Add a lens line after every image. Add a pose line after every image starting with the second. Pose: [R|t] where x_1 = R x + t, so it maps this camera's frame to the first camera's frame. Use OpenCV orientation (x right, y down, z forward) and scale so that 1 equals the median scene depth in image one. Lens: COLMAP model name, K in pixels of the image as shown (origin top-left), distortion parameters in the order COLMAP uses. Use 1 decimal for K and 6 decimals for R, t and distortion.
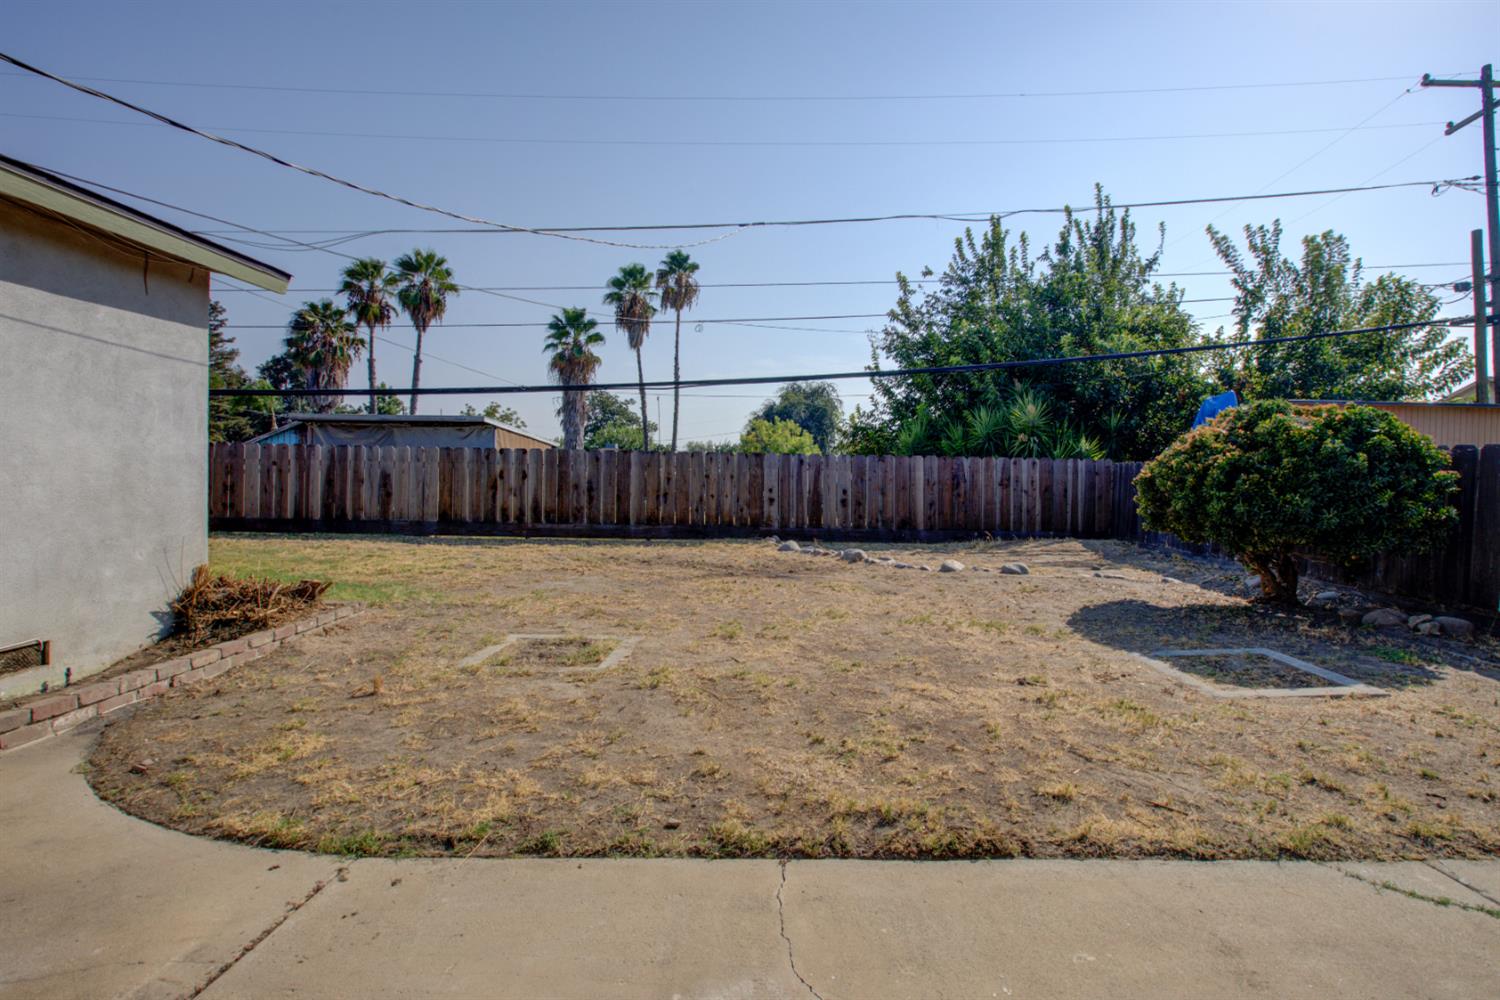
lens RADIAL K [[722.4, 0, 780.7], [0, 722.4, 475.0], [0, 0, 1]] dist [-0.005262, 0.001550]
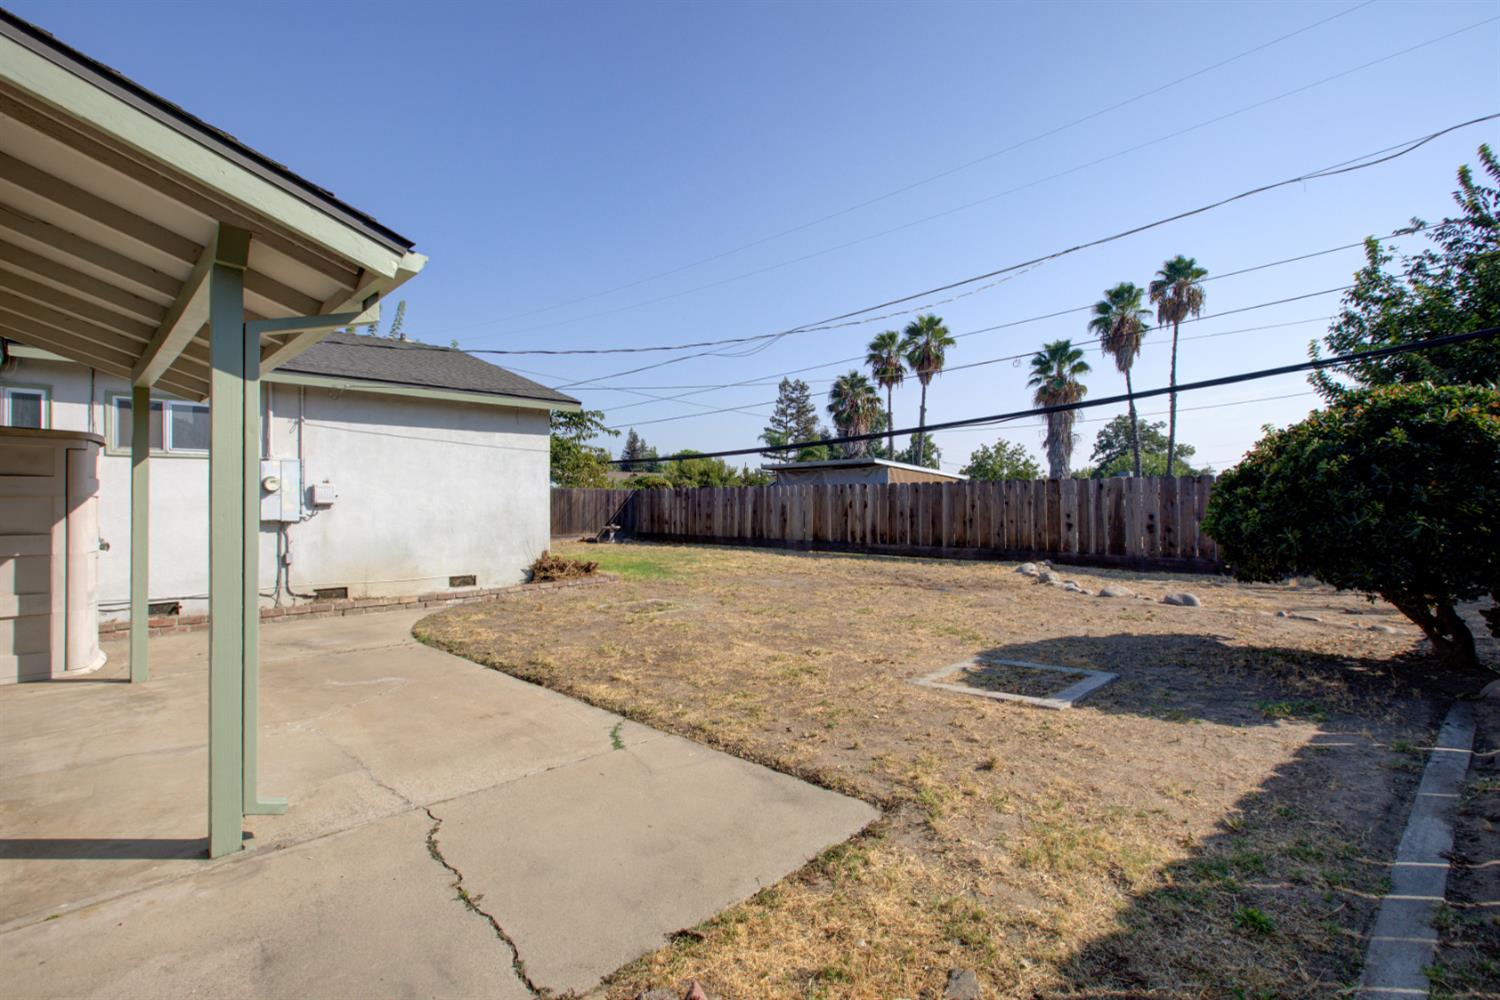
lens RADIAL K [[688.6, 0, 739.1], [0, 688.6, 497.8], [0, 0, 1]] dist [-0.013197, 0.005132]
pose [[0.698235, -0.023806, -0.715472, 0.097498], [0.014574, 0.999712, -0.019042, 0.002135], [0.715720, 0.002869, 0.698381, 0.002044]]
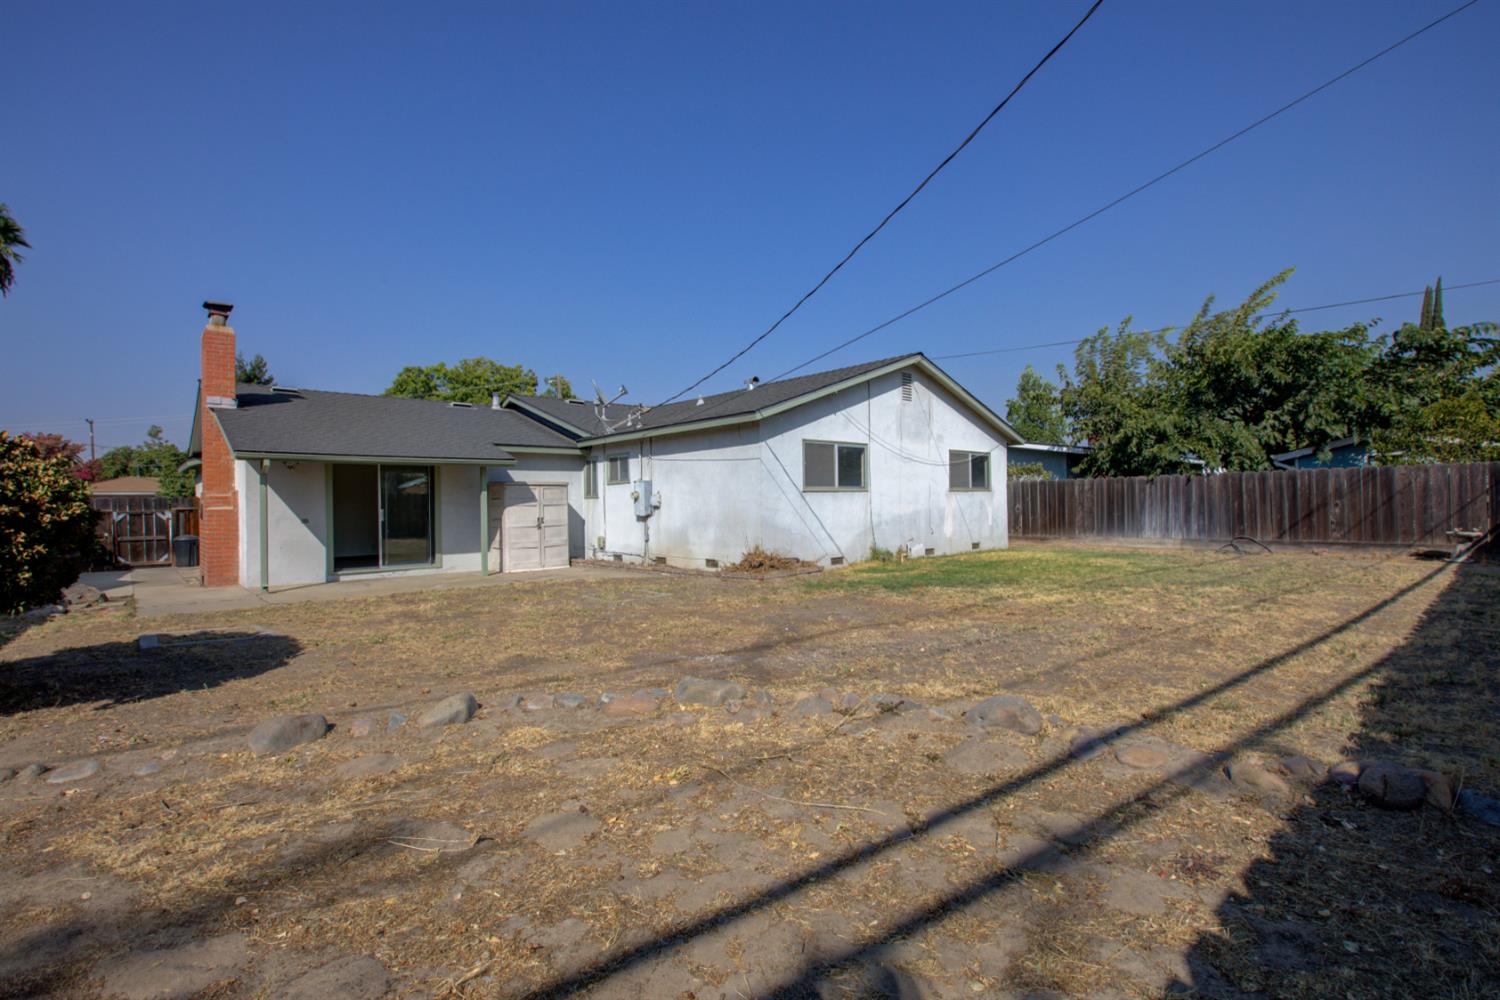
lens RADIAL K [[688.6, 0, 763.1], [0, 688.6, 506.5], [0, 0, 1]] dist [-0.013197, 0.005132]
pose [[-0.737433, 0.002278, -0.675417, 0.067658], [0.008943, 0.999940, -0.006392, 0.001407], [0.675361, -0.010754, -0.737409, 0.261108]]
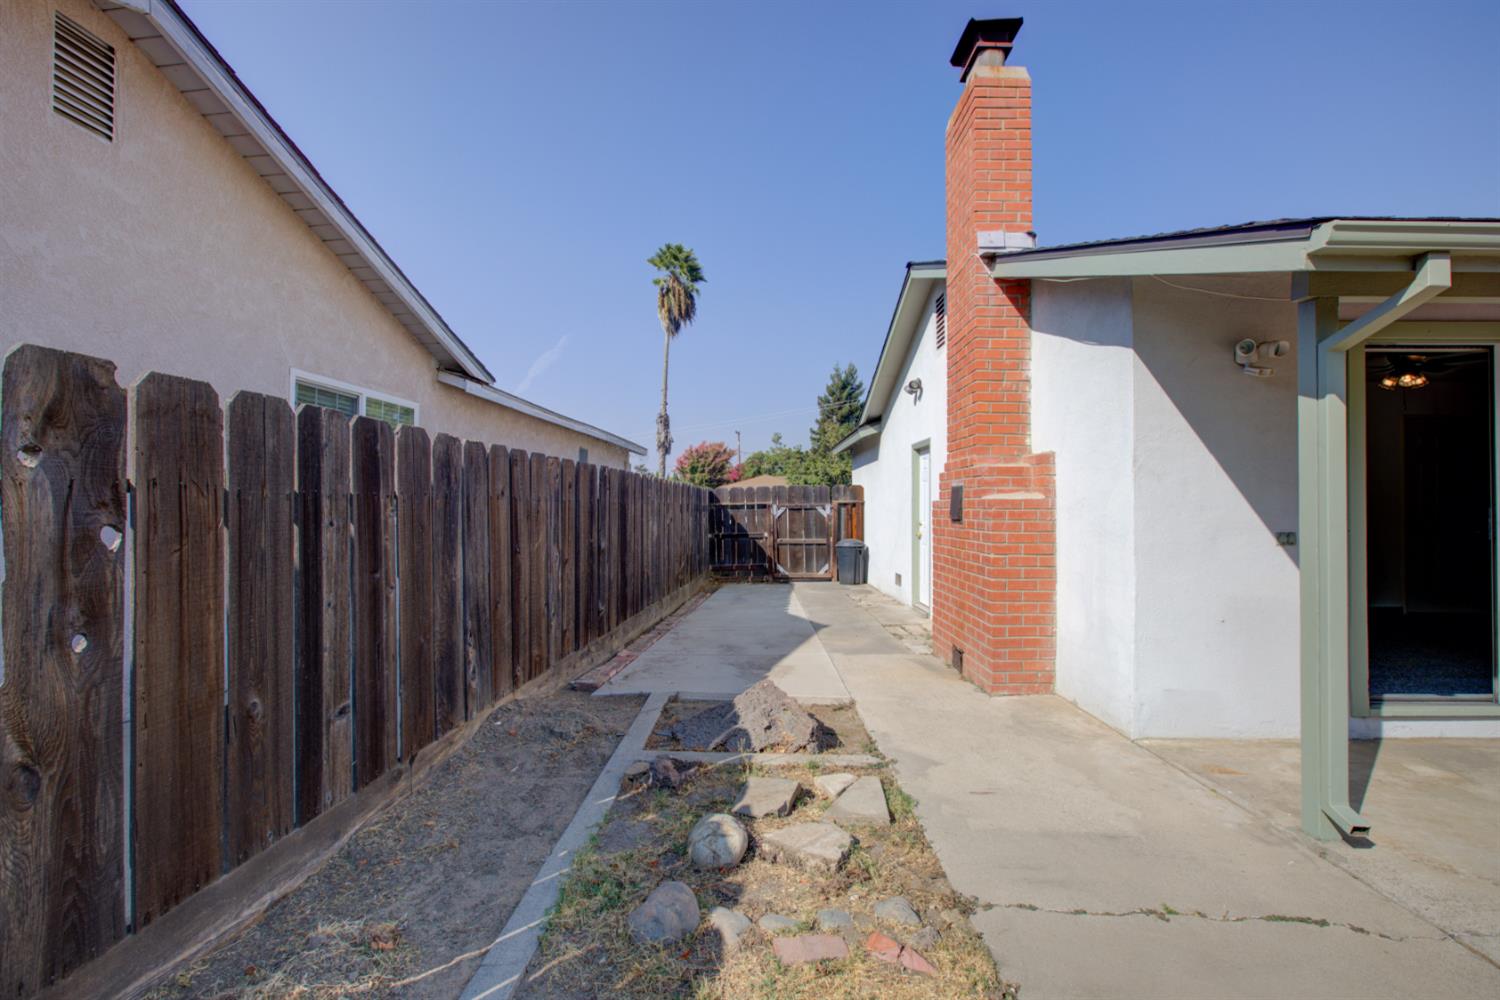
lens RADIAL K [[688.6, 0, 751.4], [0, 688.6, 506.9], [0, 0, 1]] dist [-0.013197, 0.005132]
pose [[-0.999880, -0.009277, 0.012435, 0.080903], [-0.009332, 0.999947, -0.004423, 0.000986], [-0.012393, -0.004539, -0.999913, 0.060805]]
